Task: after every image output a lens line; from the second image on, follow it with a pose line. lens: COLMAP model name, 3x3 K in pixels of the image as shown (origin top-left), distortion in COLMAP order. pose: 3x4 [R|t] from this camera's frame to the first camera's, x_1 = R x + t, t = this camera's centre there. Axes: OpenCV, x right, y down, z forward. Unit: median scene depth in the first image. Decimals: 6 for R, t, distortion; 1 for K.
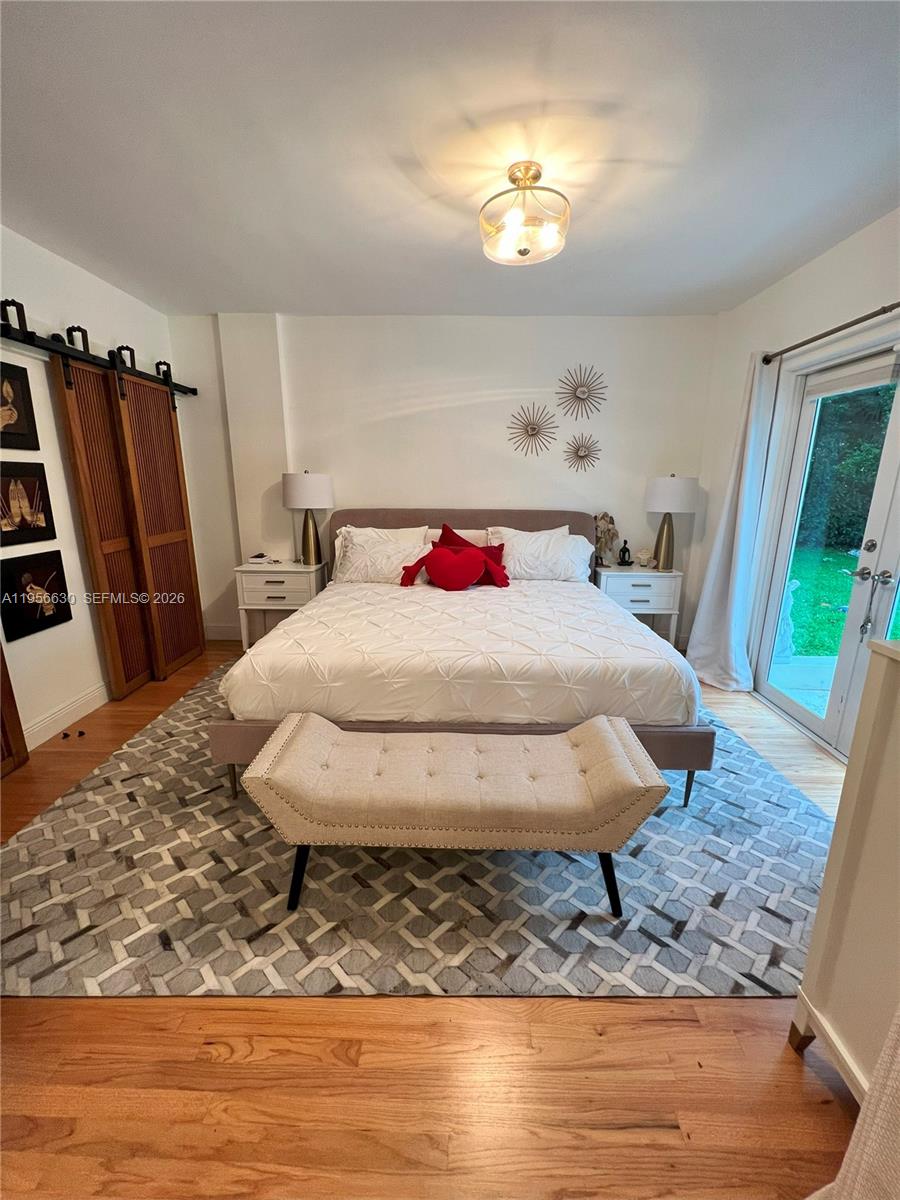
lens RADIAL K [[481.2, 0, 452.8], [0, 481.2, 601.4], [0, 0, 1]] dist [-0.001771, 0.000551]
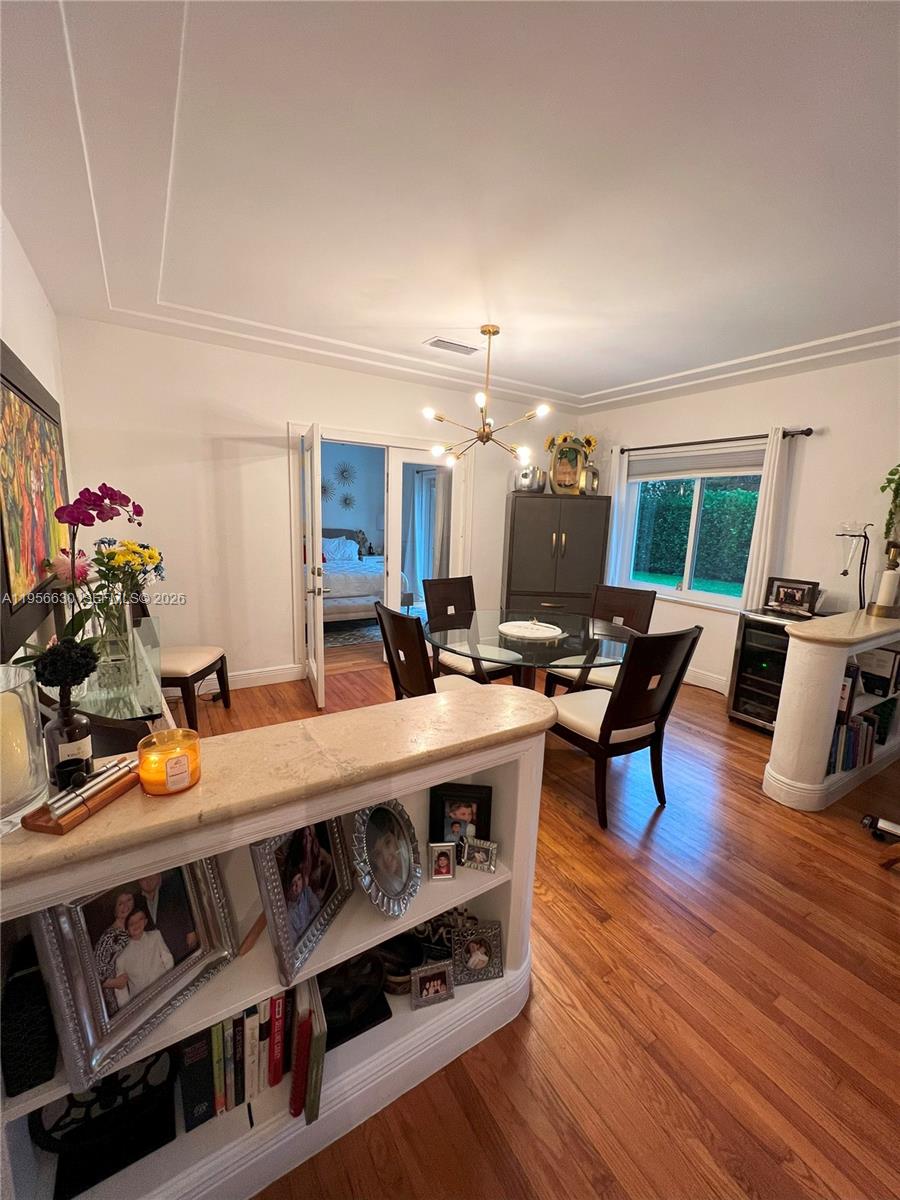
lens RADIAL K [[481.2, 0, 452.8], [0, 481.2, 601.4], [0, 0, 1]] dist [-0.001771, 0.000551]
pose [[0.834242, -0.079434, 0.545646, -0.534534], [0.107294, 0.994039, -0.019332, 0.216448], [-0.540858, 0.074672, 0.837793, -0.988198]]
